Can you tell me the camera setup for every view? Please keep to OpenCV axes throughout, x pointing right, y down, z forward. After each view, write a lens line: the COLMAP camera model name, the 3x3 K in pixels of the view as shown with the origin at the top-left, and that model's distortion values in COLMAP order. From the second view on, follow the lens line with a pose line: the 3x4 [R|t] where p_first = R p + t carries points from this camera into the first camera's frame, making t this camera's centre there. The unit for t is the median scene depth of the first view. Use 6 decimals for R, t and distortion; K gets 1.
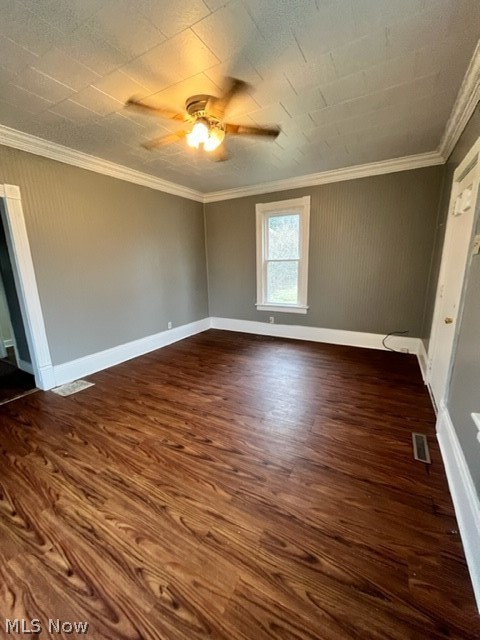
lens RADIAL K [[261.3, 0, 240.9], [0, 261.3, 320.5], [0, 0, 1]] dist [0.000256, -0.000310]
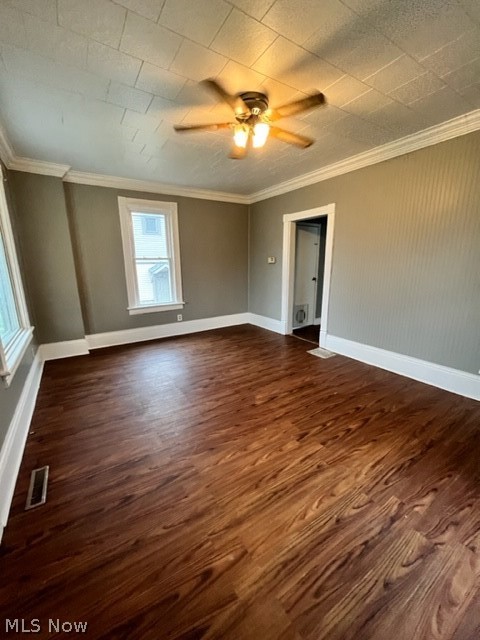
lens RADIAL K [[261.3, 0, 240.9], [0, 261.3, 320.5], [0, 0, 1]] dist [0.000256, -0.000310]
pose [[-0.462645, 0.219506, -0.858939, 0.742908], [-0.173483, 0.927716, 0.330524, -0.301742], [0.869404, 0.301926, -0.391123, 1.300492]]
